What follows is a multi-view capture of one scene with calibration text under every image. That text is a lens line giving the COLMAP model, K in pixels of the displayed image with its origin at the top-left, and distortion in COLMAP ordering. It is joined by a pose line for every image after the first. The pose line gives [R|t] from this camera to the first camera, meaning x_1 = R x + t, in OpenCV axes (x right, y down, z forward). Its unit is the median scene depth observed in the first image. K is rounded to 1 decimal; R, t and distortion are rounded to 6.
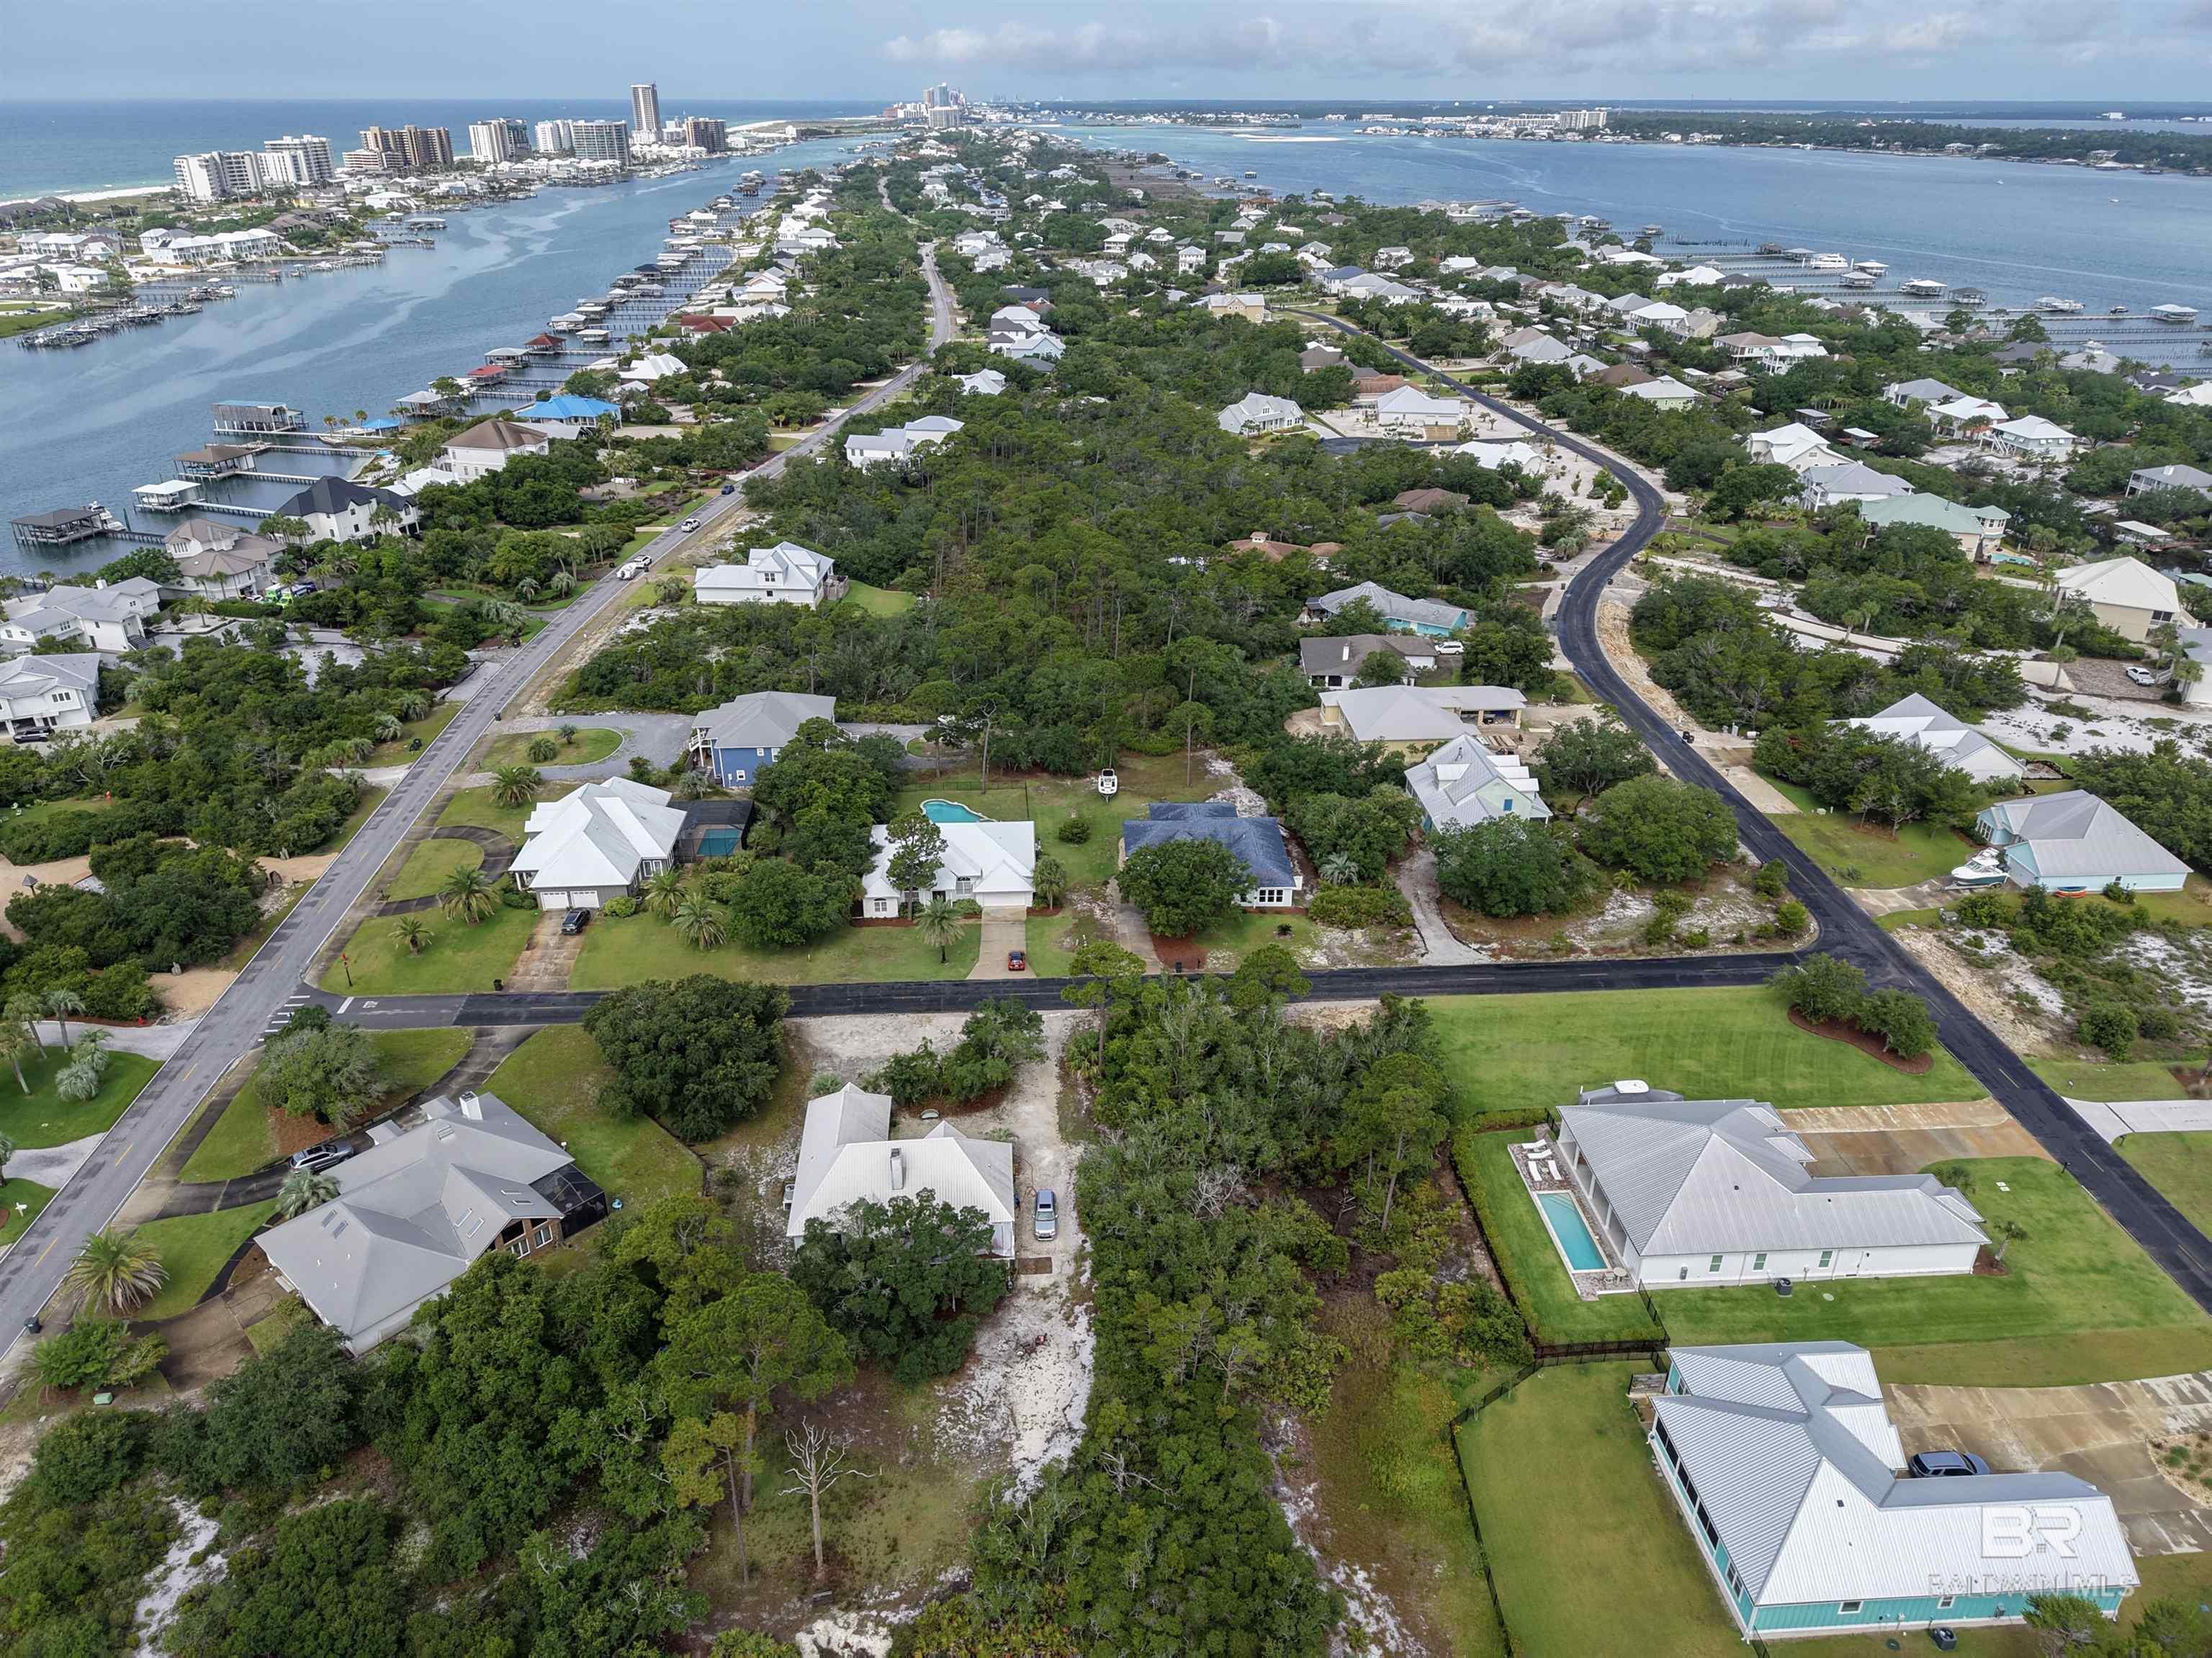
lens RADIAL K [[1470.7, 0, 1106.0], [0, 1470.7, 829.0], [0, 0, 1]] dist [0.025790, -0.020713]
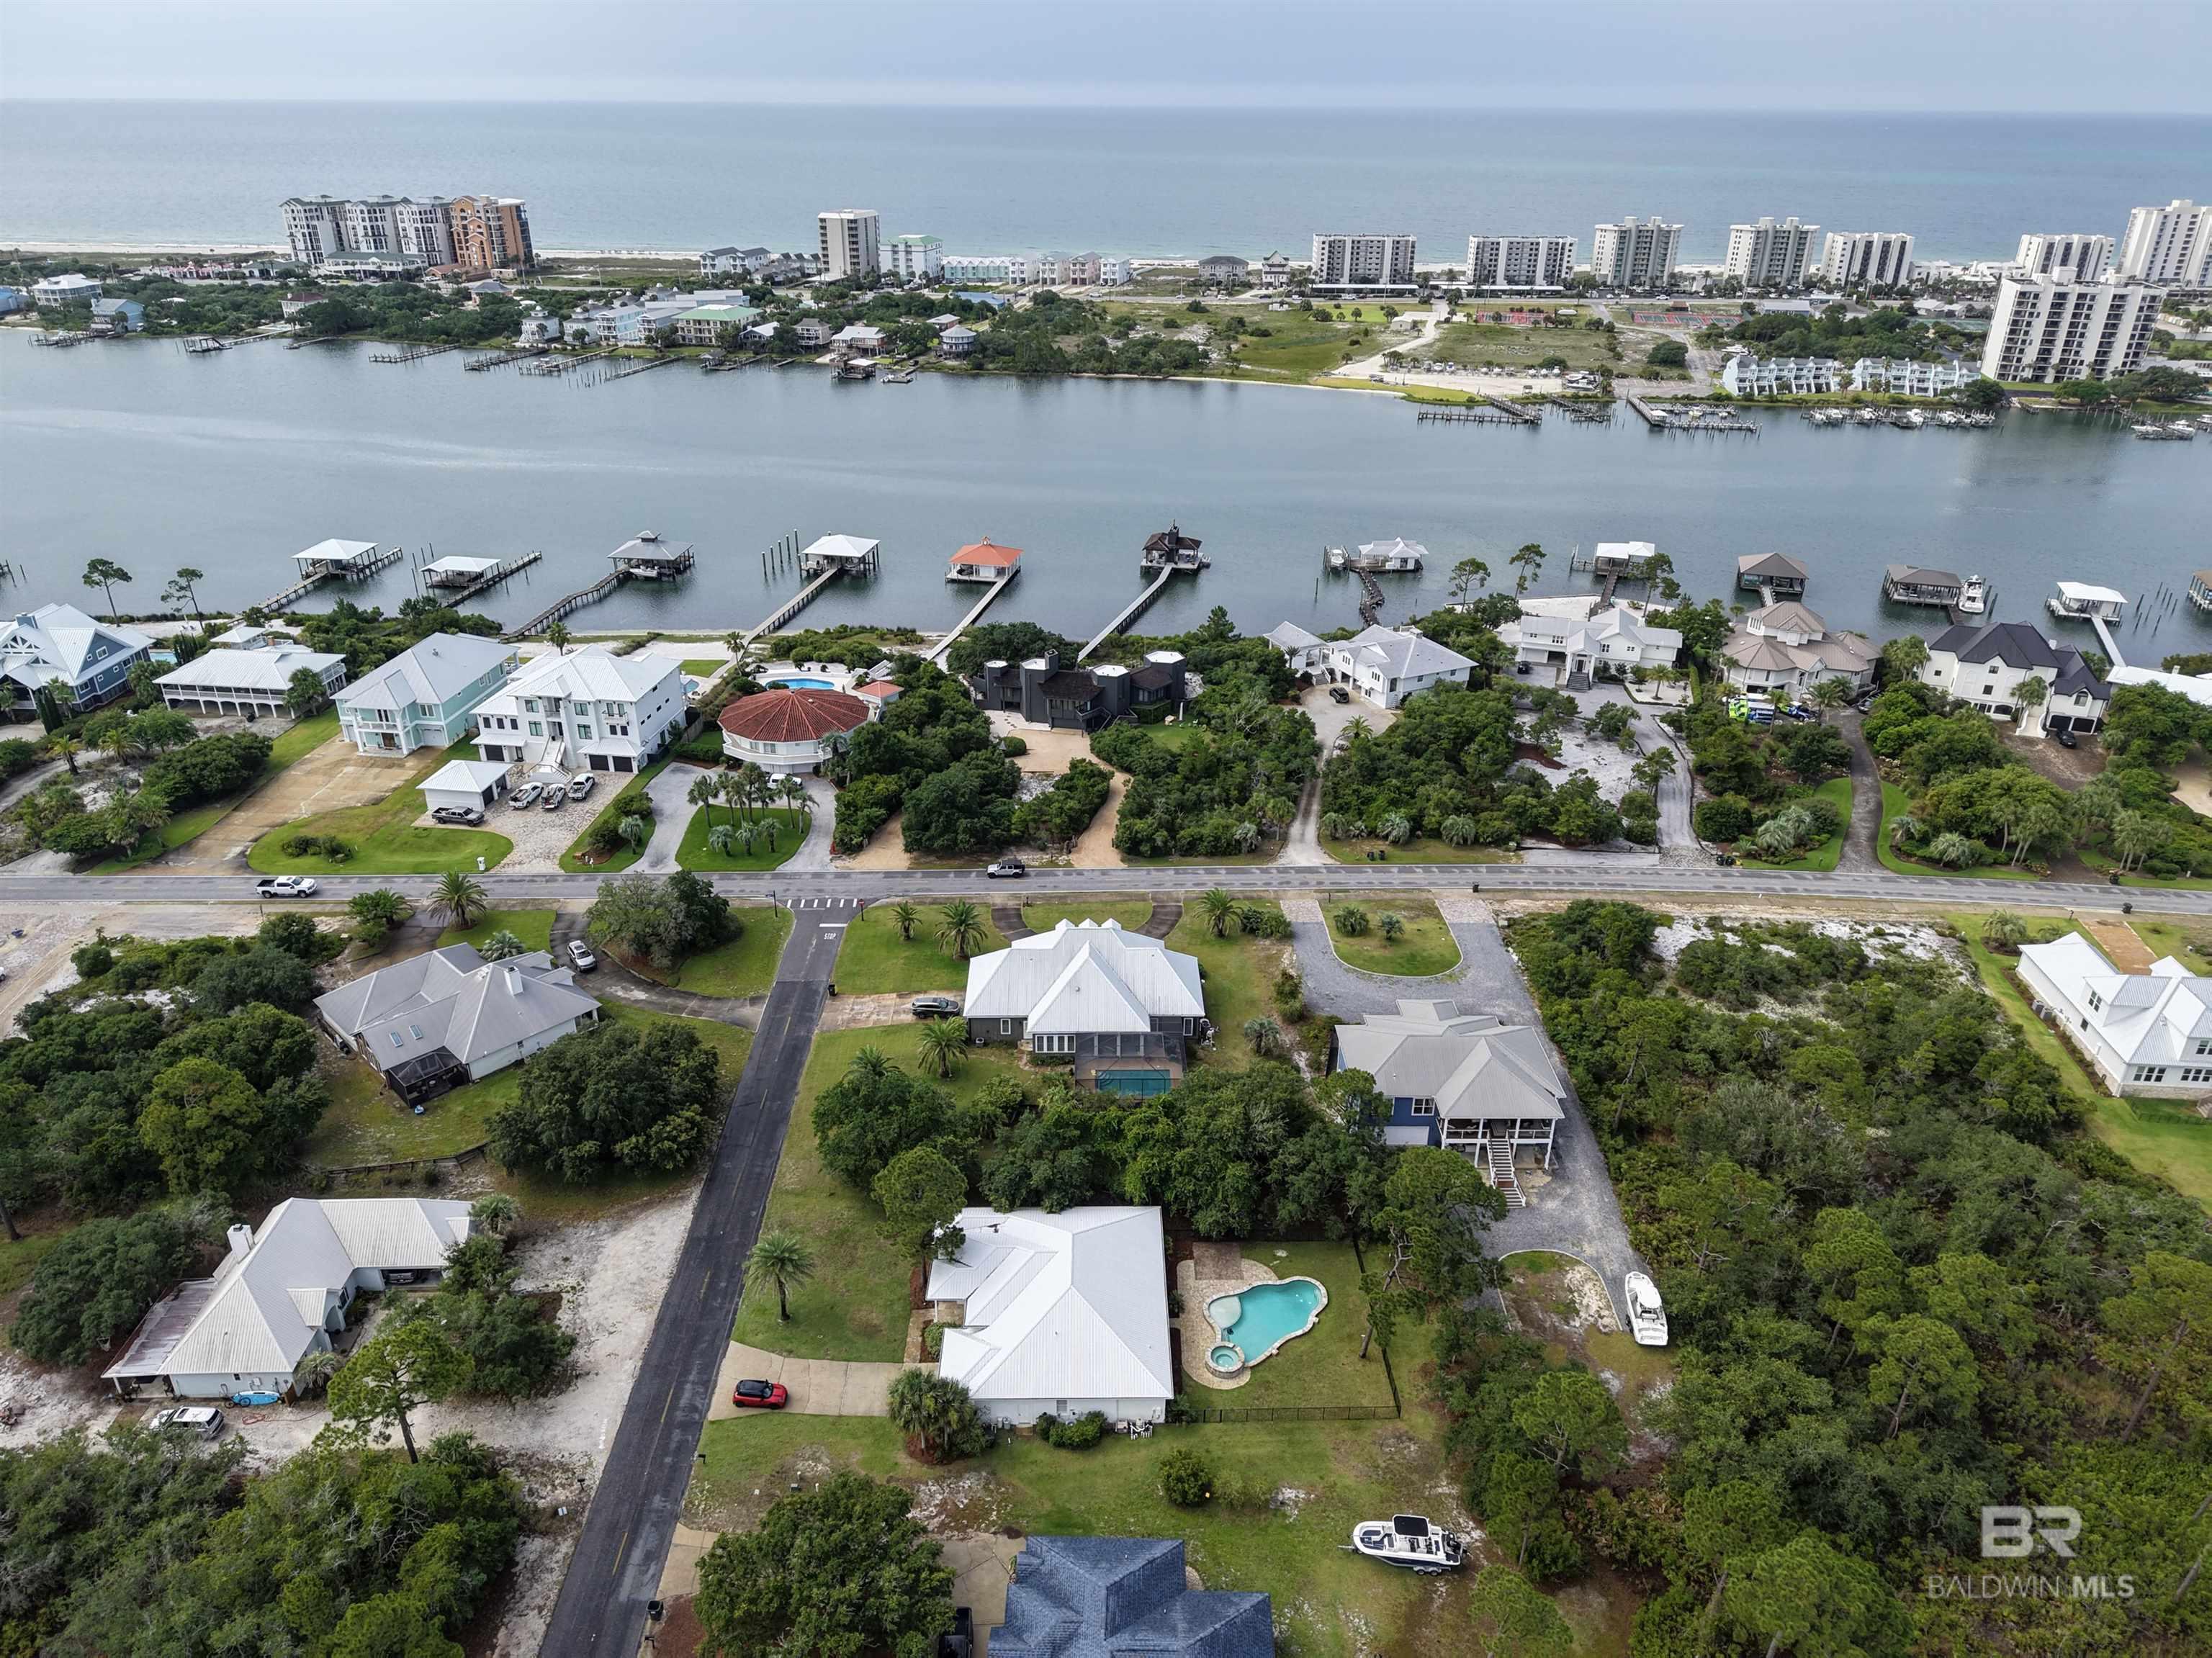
lens RADIAL K [[1470.7, 0, 1106.0], [0, 1470.7, 829.0], [0, 0, 1]] dist [0.025790, -0.020713]
pose [[-0.050463, 0.440014, -0.896572, 0.308261], [-0.453243, 0.789858, 0.413152, -0.339517], [0.889957, 0.427214, 0.159575, 0.668290]]
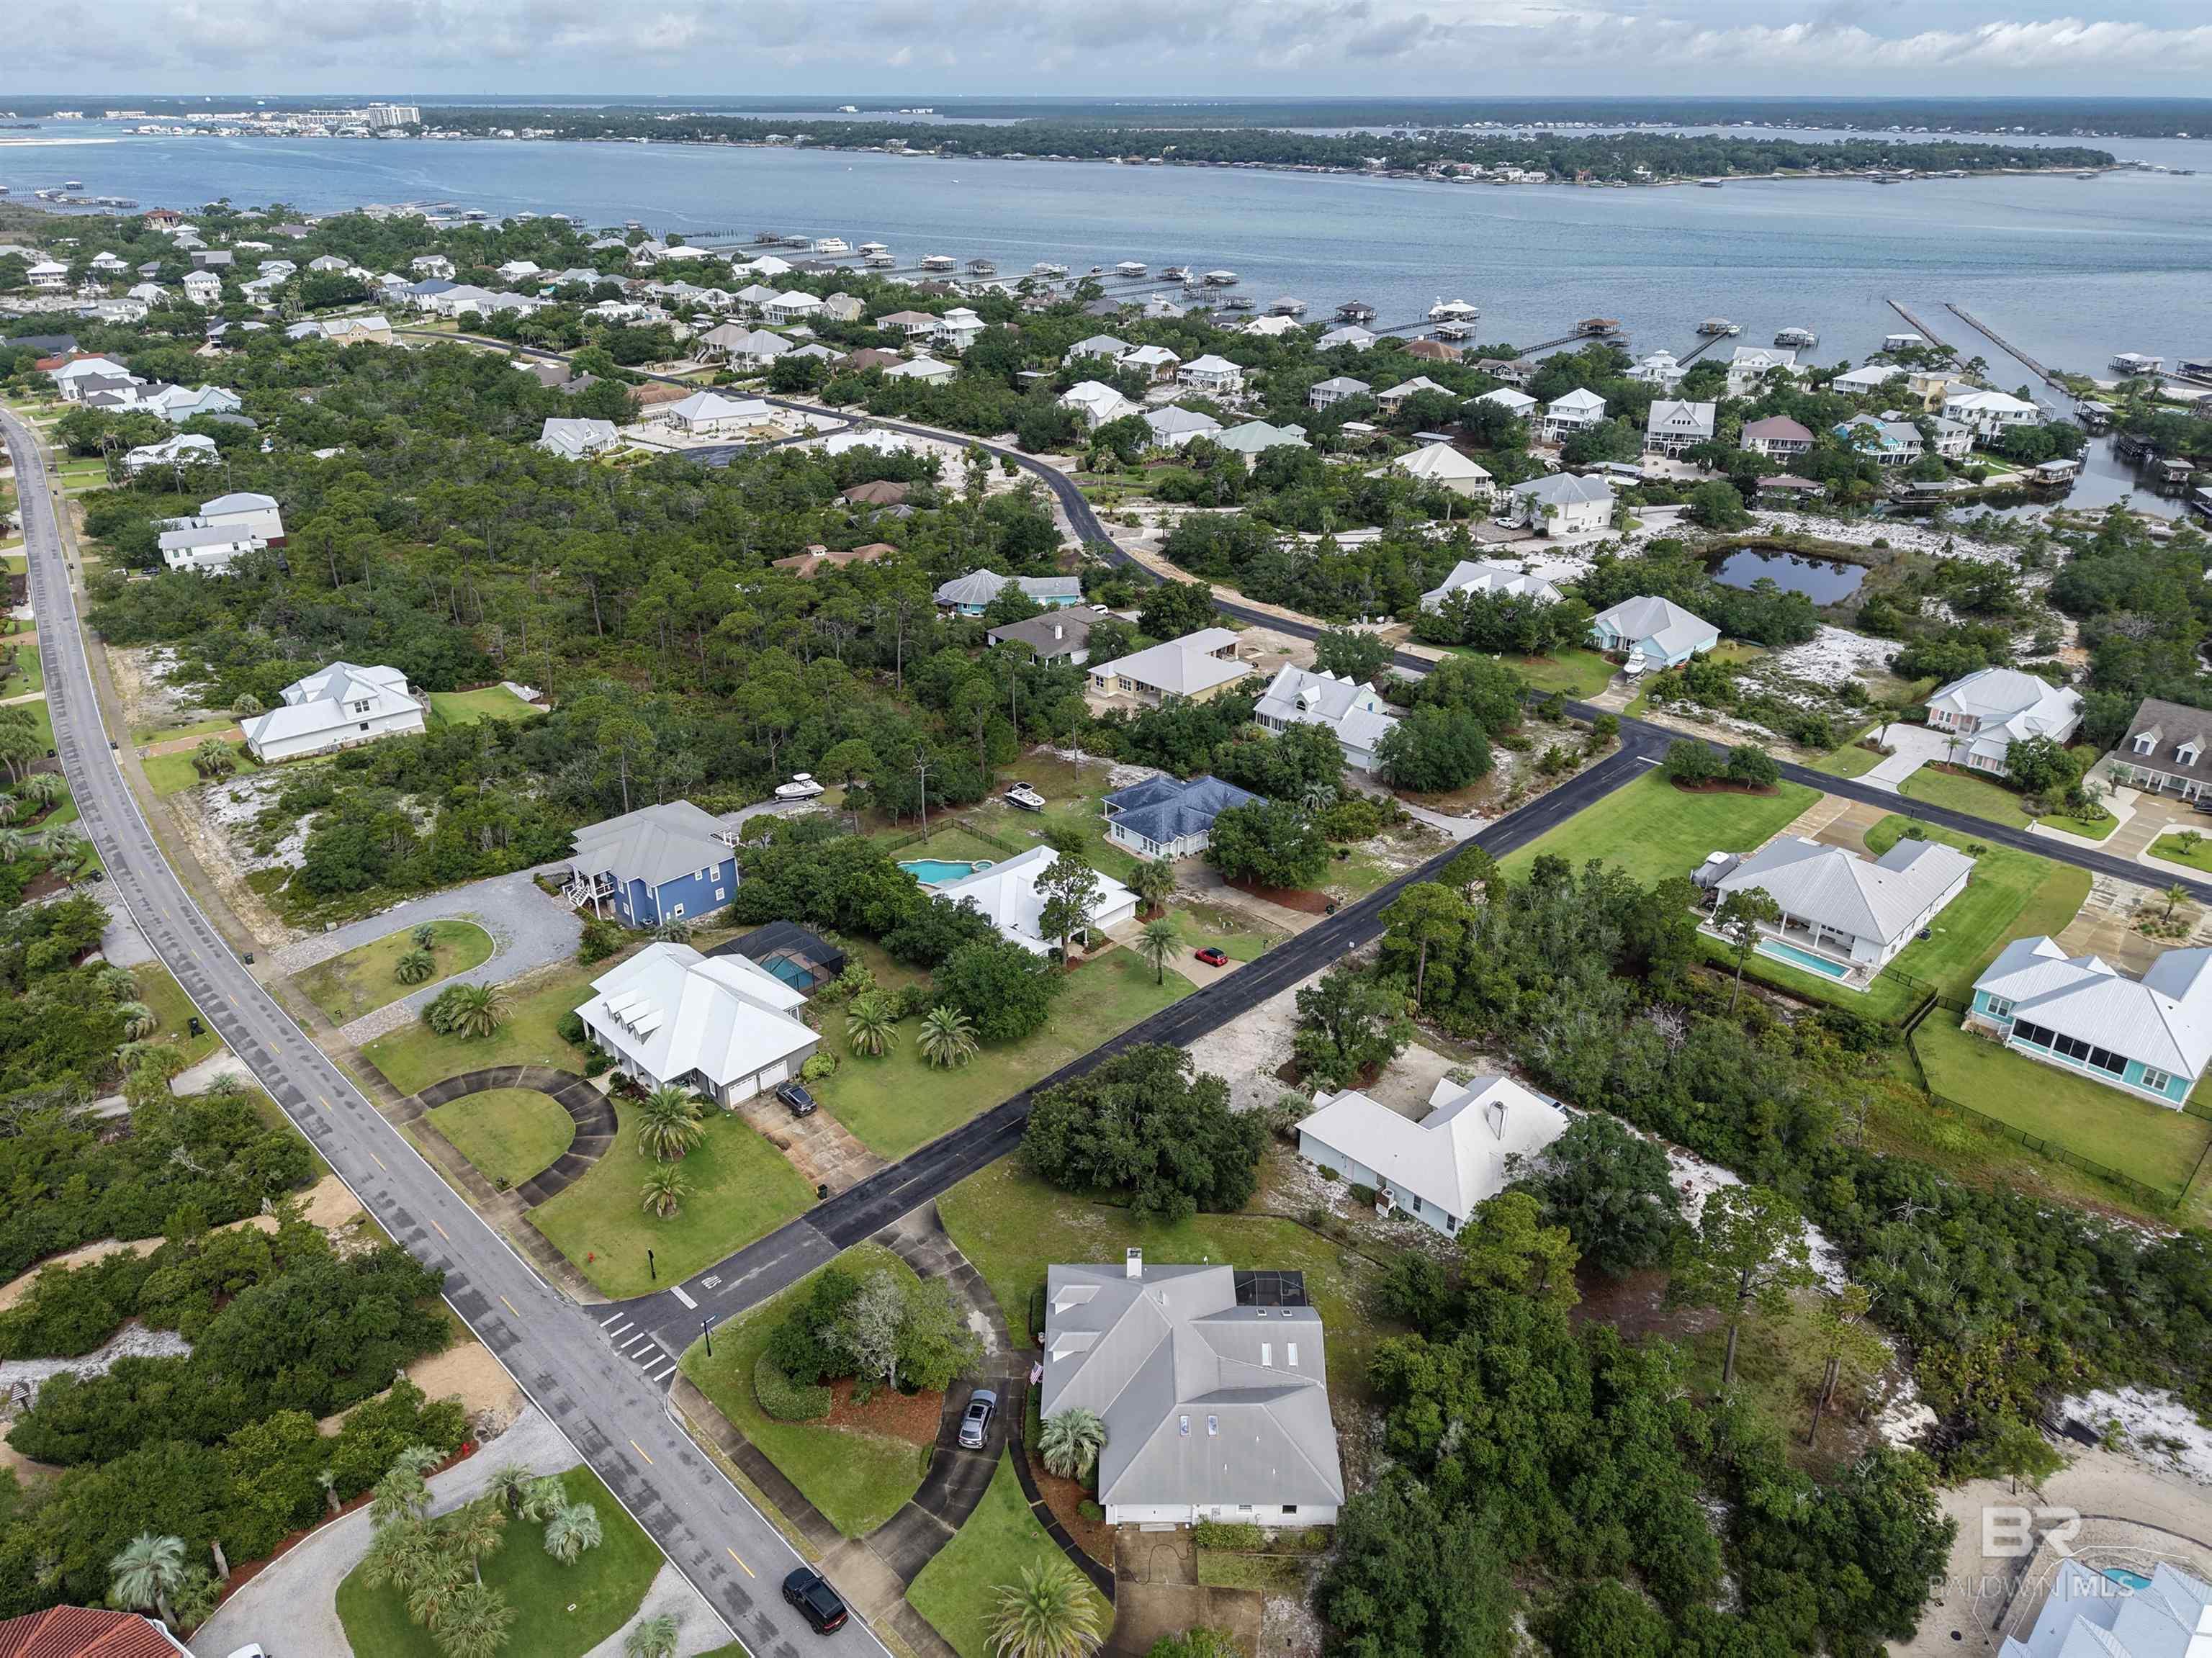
lens RADIAL K [[1483.7, 0, 1106.0], [0, 1483.7, 829.0], [0, 0, 1]] dist [0.009623, -0.013037]
pose [[0.750624, -0.293422, 0.592003, -0.504435], [0.292472, 0.950977, 0.100508, -0.086059], [-0.592473, 0.097700, 0.799644, 0.156597]]
